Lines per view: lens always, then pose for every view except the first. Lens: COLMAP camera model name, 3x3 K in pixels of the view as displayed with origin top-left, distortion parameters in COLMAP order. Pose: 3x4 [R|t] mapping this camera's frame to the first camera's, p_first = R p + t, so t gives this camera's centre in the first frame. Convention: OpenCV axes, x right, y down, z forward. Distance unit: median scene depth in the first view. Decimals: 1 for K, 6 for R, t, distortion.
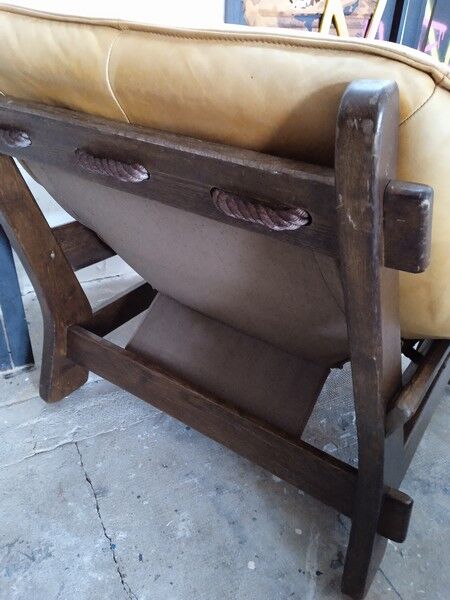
lens RADIAL K [[495.5, 0, 225.0], [0, 495.5, 300.0], [0, 0, 1]] dist [0.097061, -0.166622]
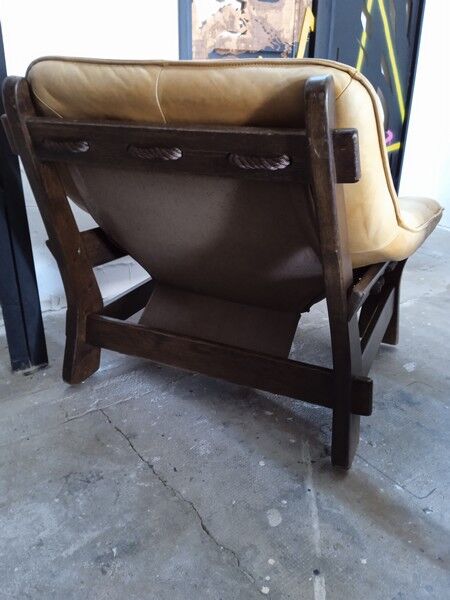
lens RADIAL K [[495.5, 0, 225.0], [0, 495.5, 300.0], [0, 0, 1]] dist [0.097061, -0.166622]
pose [[0.987464, -0.087750, 0.131207, -0.231751], [0.105756, 0.984876, -0.137241, 0.374202], [-0.117180, 0.149397, 0.981809, -0.424164]]
